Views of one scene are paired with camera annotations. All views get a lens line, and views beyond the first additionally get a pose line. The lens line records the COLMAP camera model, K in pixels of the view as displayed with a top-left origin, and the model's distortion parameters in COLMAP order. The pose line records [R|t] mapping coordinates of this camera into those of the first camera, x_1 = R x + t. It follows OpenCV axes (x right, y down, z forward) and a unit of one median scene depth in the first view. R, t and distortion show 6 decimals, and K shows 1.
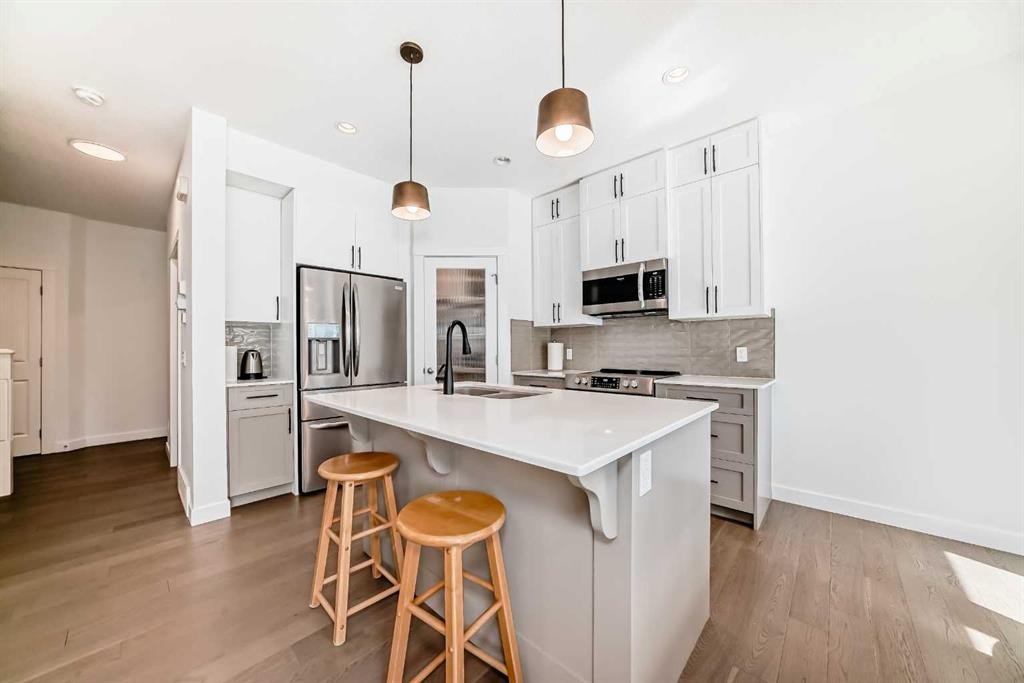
lens RADIAL K [[365.4, 0, 518.5], [0, 365.4, 346.1], [0, 0, 1]] dist [-0.015388, 0.004513]
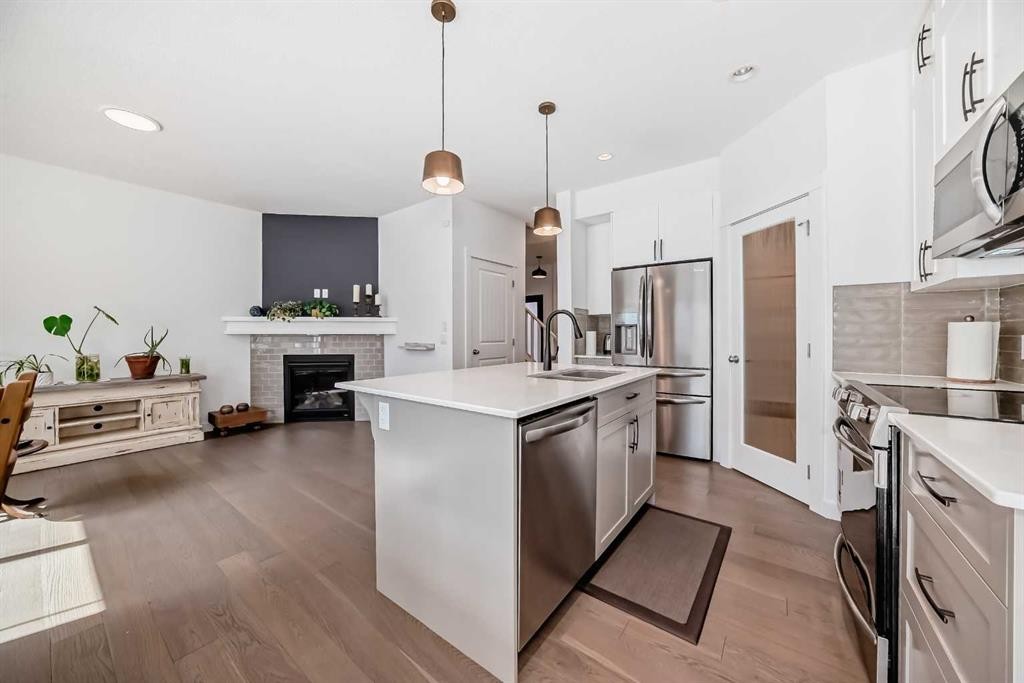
lens RADIAL K [[365.4, 0, 512.0], [0, 365.4, 336.1], [0, 0, 1]] dist [-0.015388, 0.004513]
pose [[0.090988, 0.015259, -0.995735, 0.644752], [0.015201, 0.999745, 0.016709, -0.009605], [0.995736, -0.016656, 0.090733, 0.478324]]
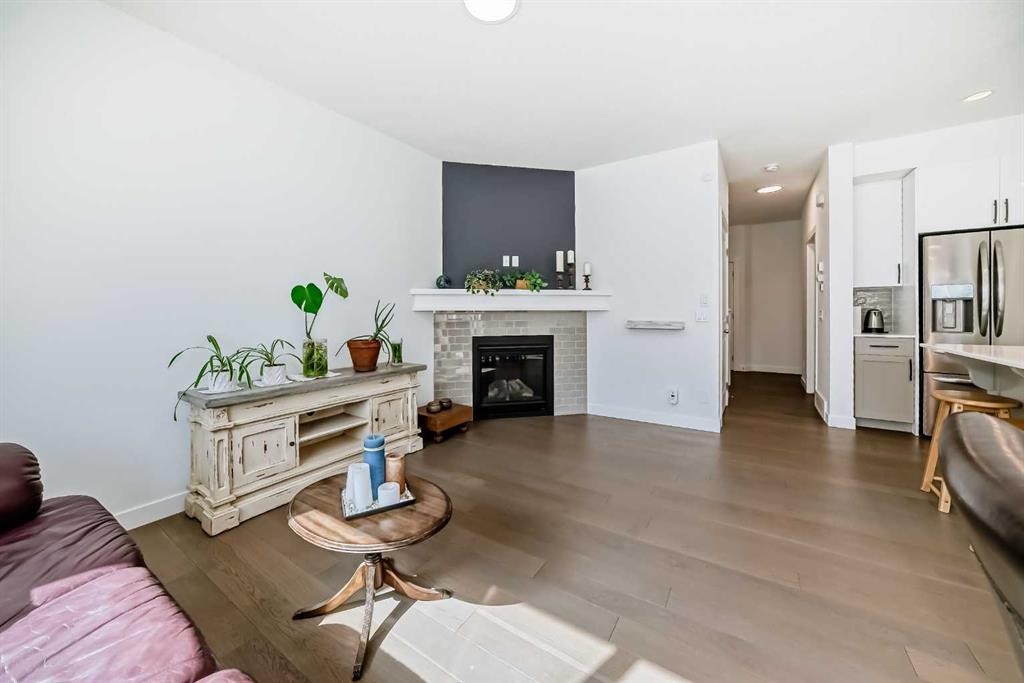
lens RADIAL K [[365.4, 0, 516.9], [0, 365.4, 316.8], [0, 0, 1]] dist [-0.015388, 0.004513]
pose [[0.165622, 0.021161, -0.985962, 0.284175], [0.017159, 0.999557, 0.024335, -0.014654], [0.986040, -0.020949, 0.165186, -0.412041]]
